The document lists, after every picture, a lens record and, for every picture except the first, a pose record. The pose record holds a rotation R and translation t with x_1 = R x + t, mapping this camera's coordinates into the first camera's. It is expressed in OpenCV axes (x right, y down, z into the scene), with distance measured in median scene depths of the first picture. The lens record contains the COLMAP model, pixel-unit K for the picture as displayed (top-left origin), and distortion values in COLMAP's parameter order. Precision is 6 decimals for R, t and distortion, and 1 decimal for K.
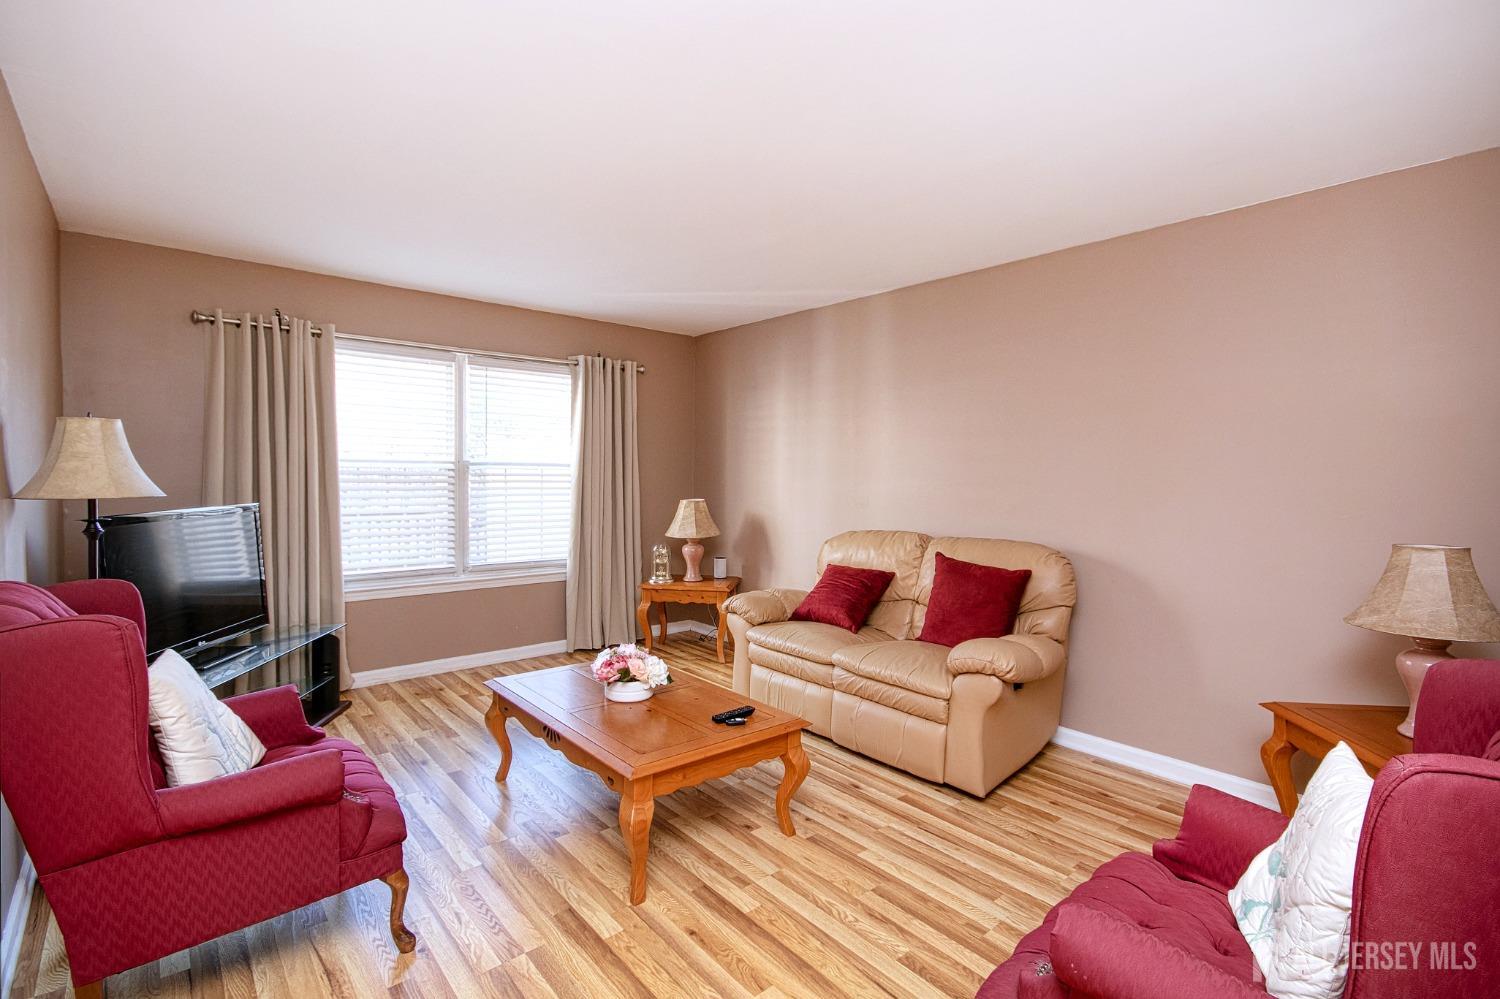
lens RADIAL K [[688.7, 0, 753.1], [0, 688.7, 502.7], [0, 0, 1]] dist [0.000314, 0.000399]
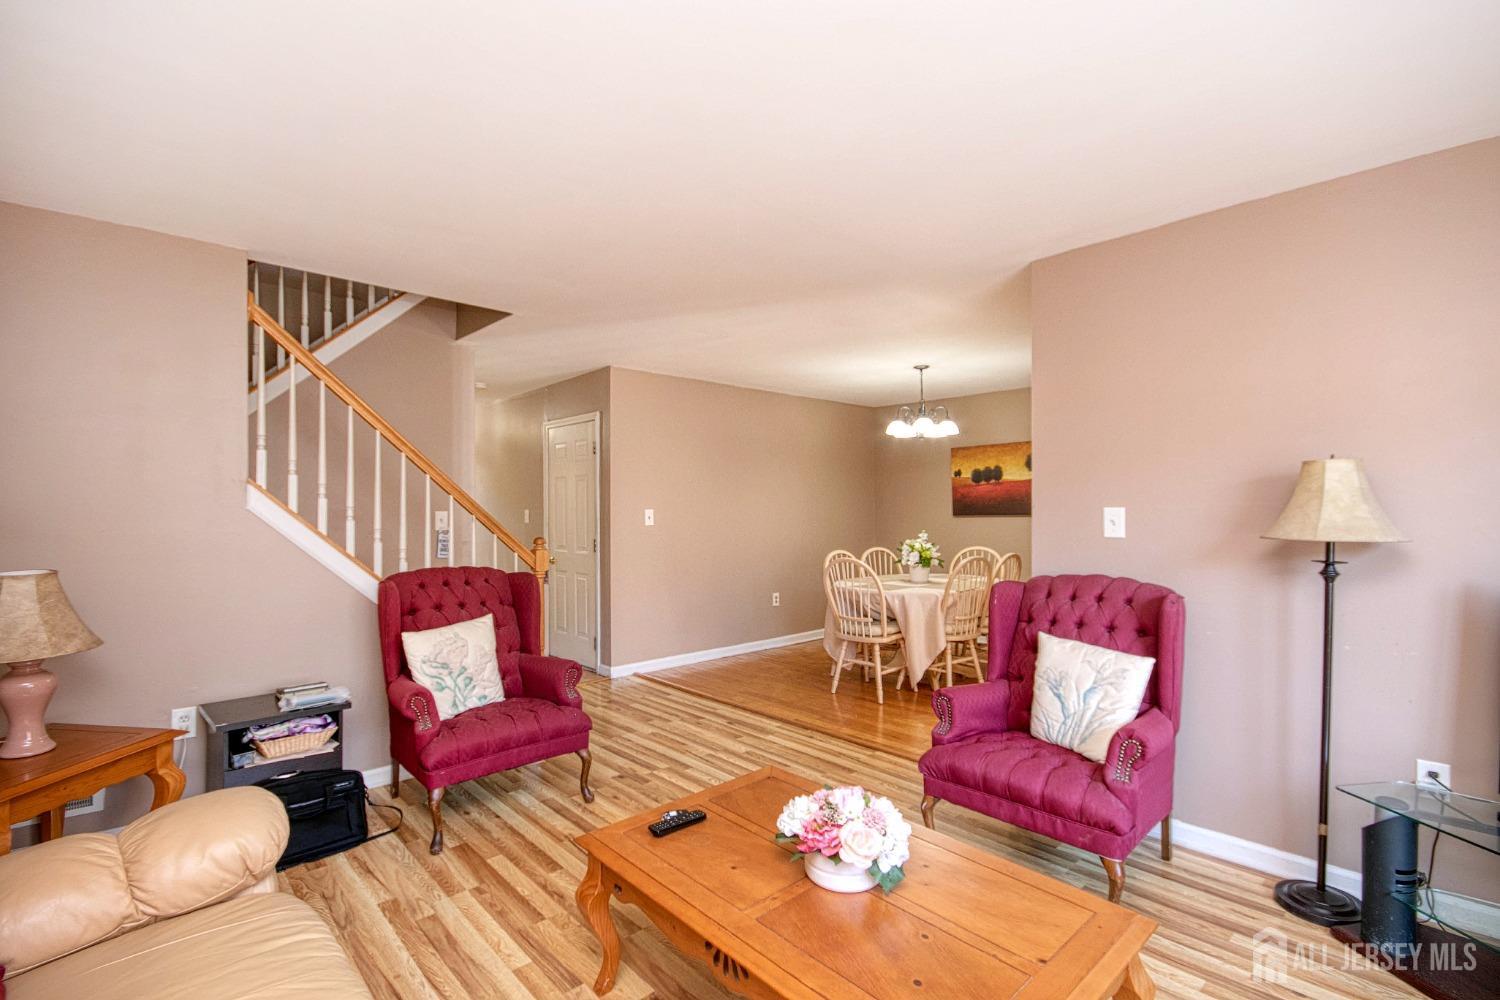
lens RADIAL K [[688.7, 0, 753.1], [0, 688.7, 503.2], [0, 0, 1]] dist [0.000314, 0.000399]
pose [[-0.999241, -0.010151, -0.037600, -0.047778], [-0.011290, 0.999480, 0.030216, -0.044413], [0.037273, 0.030618, -0.998836, 1.080926]]
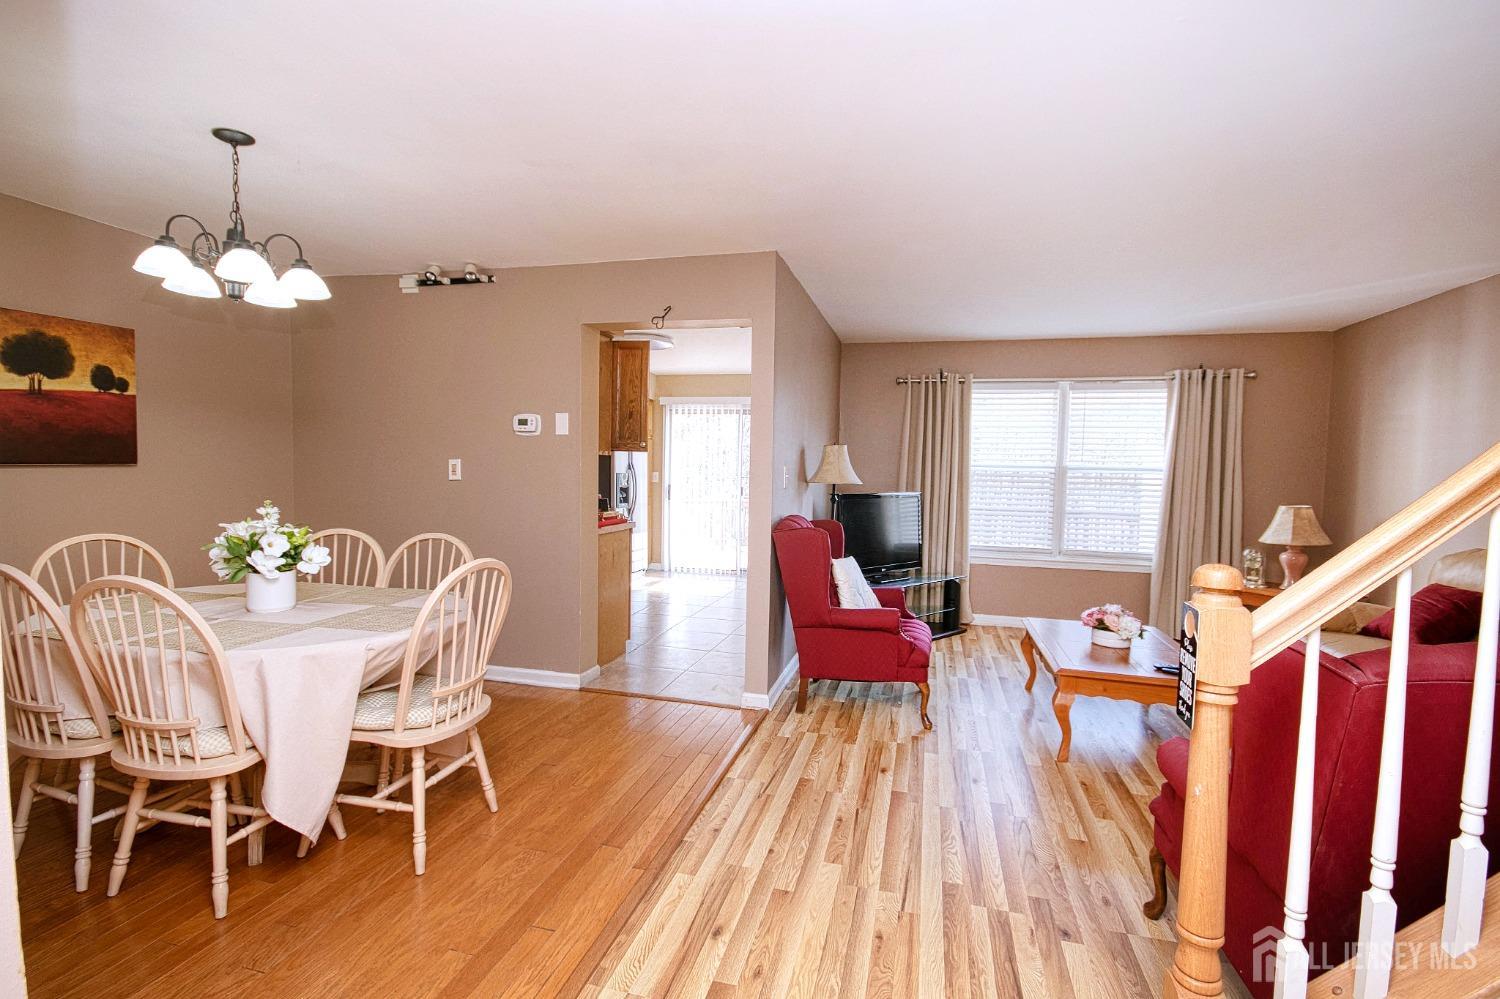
lens RADIAL K [[688.7, 0, 753.1], [0, 688.7, 502.7], [0, 0, 1]] dist [0.000314, 0.000399]
pose [[0.571114, 0.041061, -0.819843, 0.335760], [-0.049448, 0.998655, 0.015571, 0.016834], [0.819380, 0.031647, 0.572376, -0.215913]]
